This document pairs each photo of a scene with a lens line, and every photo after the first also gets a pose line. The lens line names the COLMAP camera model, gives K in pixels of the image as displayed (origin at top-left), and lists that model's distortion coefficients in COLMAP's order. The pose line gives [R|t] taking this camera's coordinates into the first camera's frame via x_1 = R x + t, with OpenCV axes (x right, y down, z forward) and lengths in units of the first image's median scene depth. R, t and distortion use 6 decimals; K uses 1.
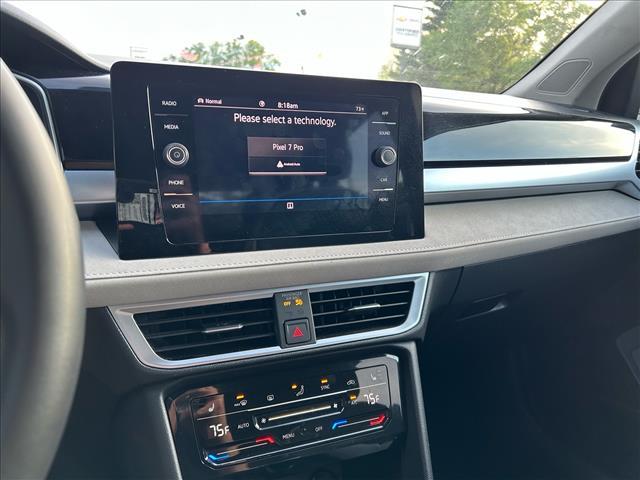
lens RADIAL K [[479.0, 0, 320.0], [0, 479.0, 240.0], [0, 0, 1]] dist [0.002955, -0.002079]
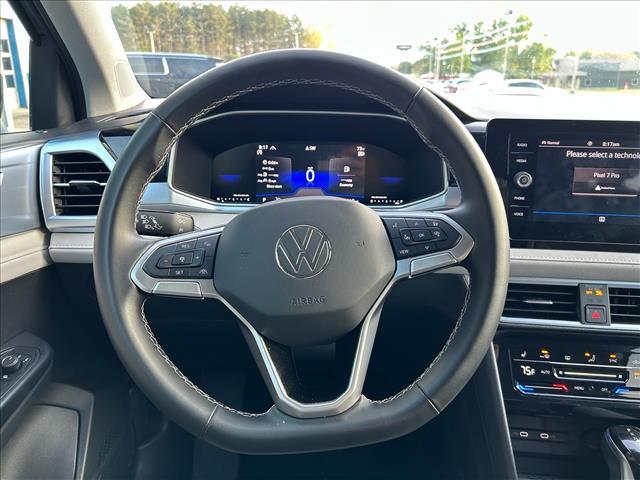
lens RADIAL K [[473.9, 0, 320.0], [0, 473.9, 240.0], [0, 0, 1]] dist [-0.006982, -0.005611]
pose [[0.874434, 0.114557, -0.471425, -0.123669], [-0.095899, 0.993363, 0.063508, -0.024038], [0.475571, -0.010324, 0.879616, -0.521700]]
